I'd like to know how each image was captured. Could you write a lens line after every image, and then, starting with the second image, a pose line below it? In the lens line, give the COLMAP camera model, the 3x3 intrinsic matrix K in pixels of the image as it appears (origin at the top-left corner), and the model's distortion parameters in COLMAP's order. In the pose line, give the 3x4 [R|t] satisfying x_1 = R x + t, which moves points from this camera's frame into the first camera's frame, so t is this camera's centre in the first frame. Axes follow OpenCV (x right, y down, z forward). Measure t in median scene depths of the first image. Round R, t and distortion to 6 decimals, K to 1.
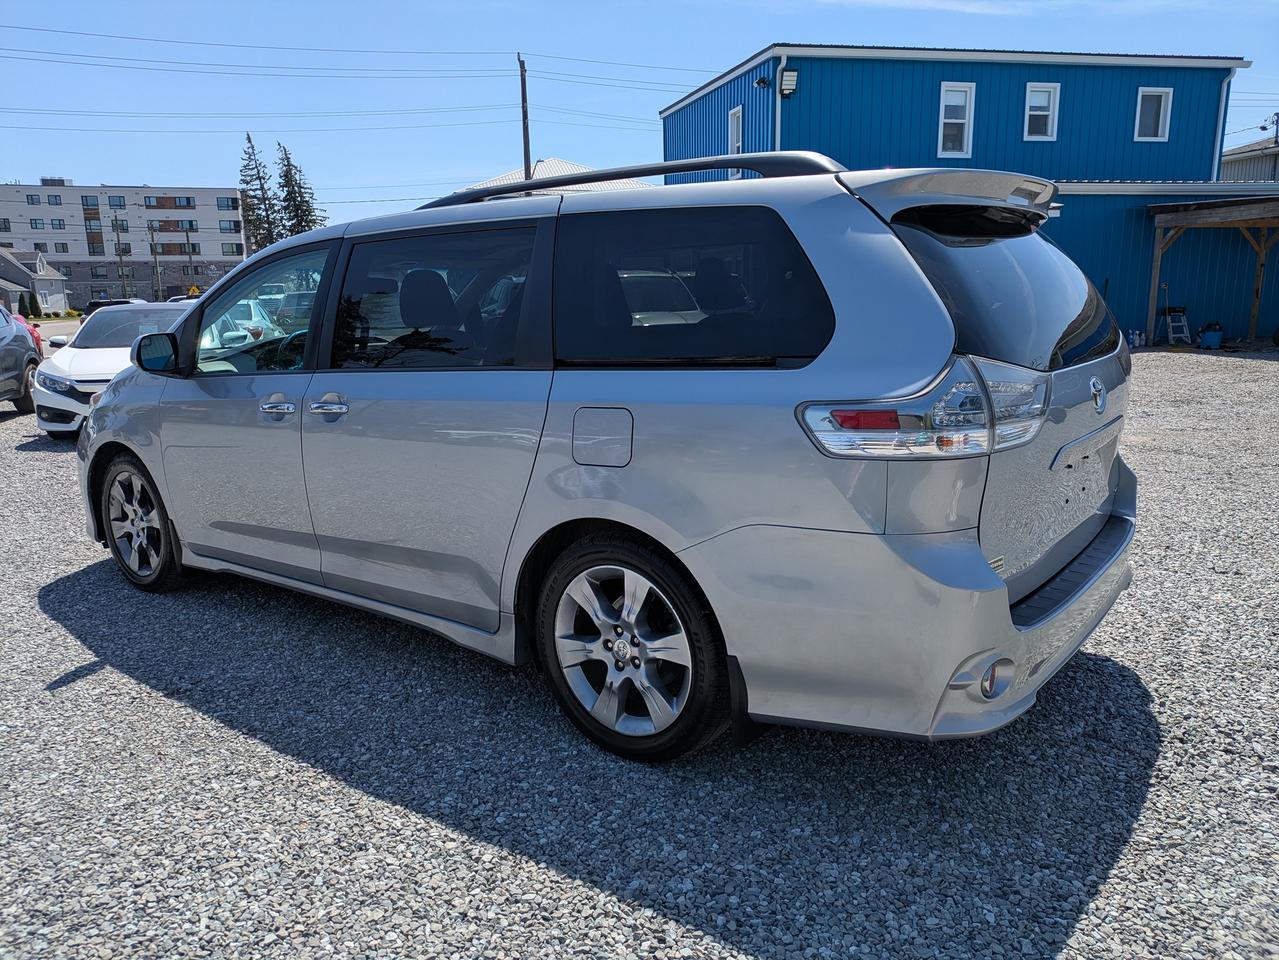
lens RADIAL K [[952.0, 0, 634.9], [0, 952.0, 474.1], [0, 0, 1]] dist [0.038086, -0.020743]
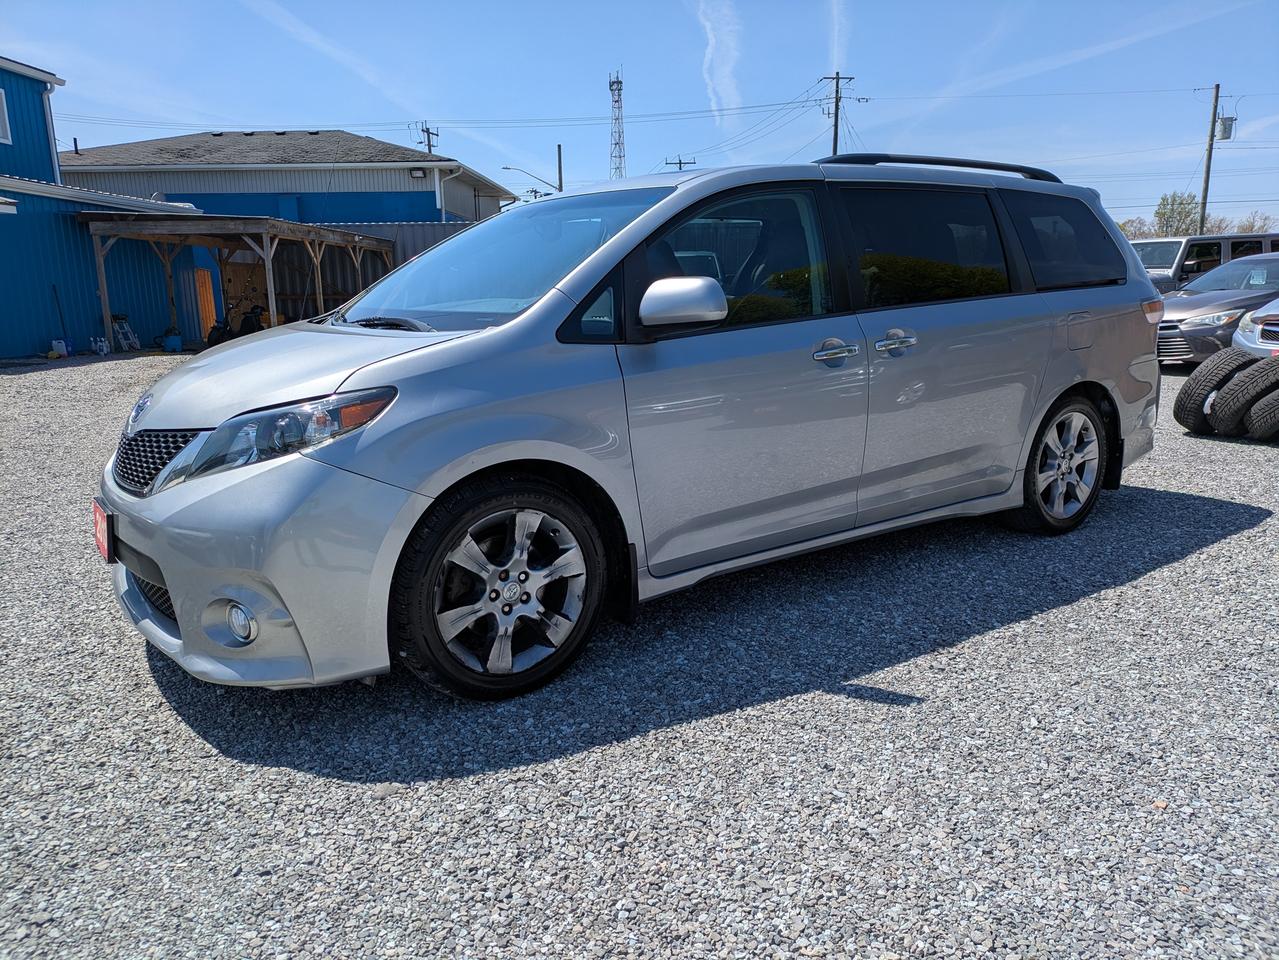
lens RADIAL K [[952.0, 0, 644.1], [0, 952.0, 479.9], [0, 0, 1]] dist [0.038086, -0.020743]
pose [[0.267375, -0.171601, 0.948190, -0.292984], [0.190093, 0.974071, 0.122681, -0.021427], [-0.944656, 0.147443, 0.293063, 0.199685]]
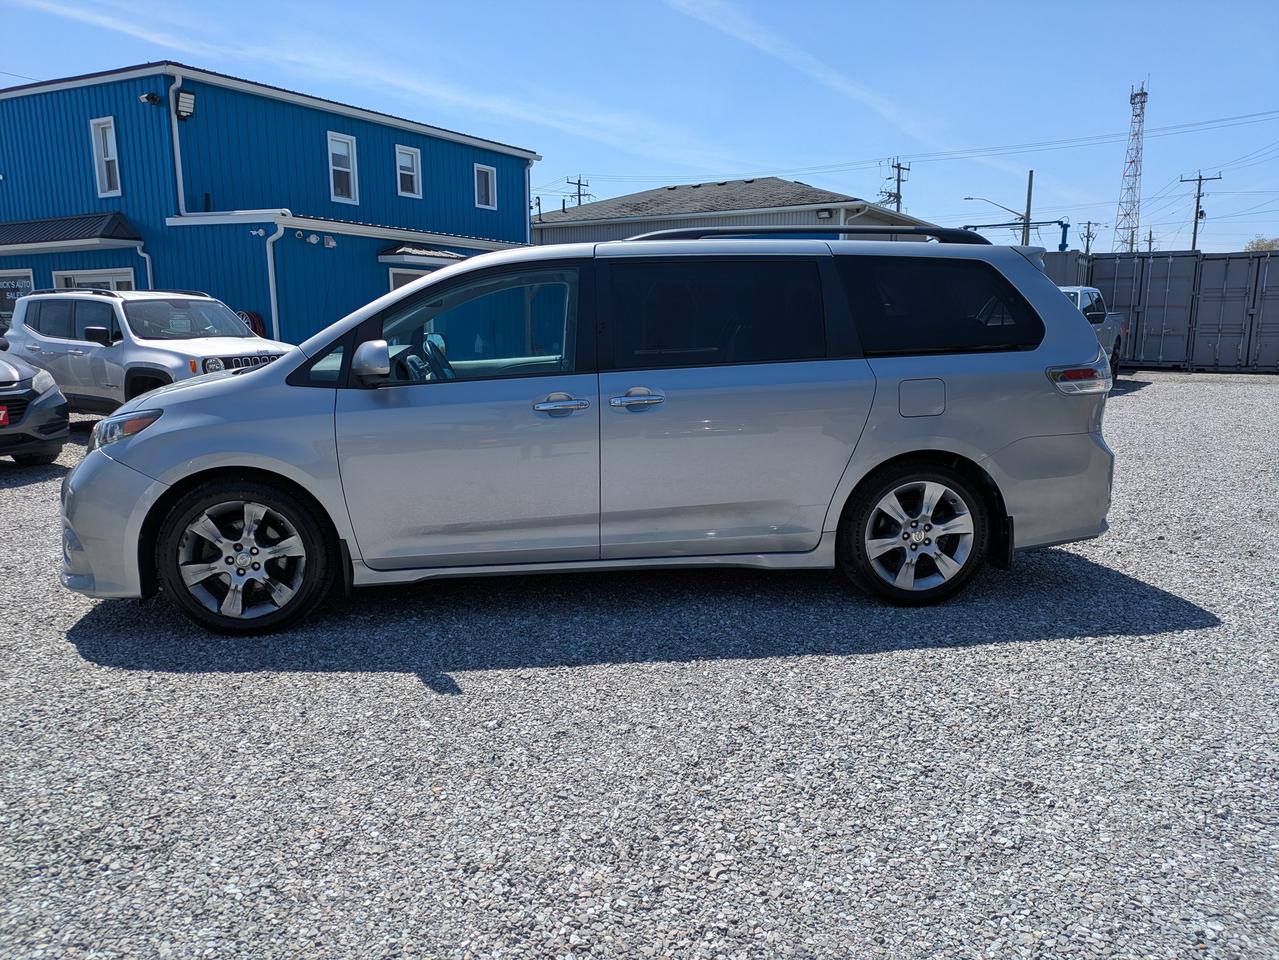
lens RADIAL K [[952.0, 0, 640.5], [0, 952.0, 481.8], [0, 0, 1]] dist [0.038086, -0.020743]
pose [[0.707793, -0.095308, 0.699961, -0.237415], [0.119405, 0.992741, 0.014433, 0.003293], [-0.696256, 0.073363, 0.714035, 0.032391]]
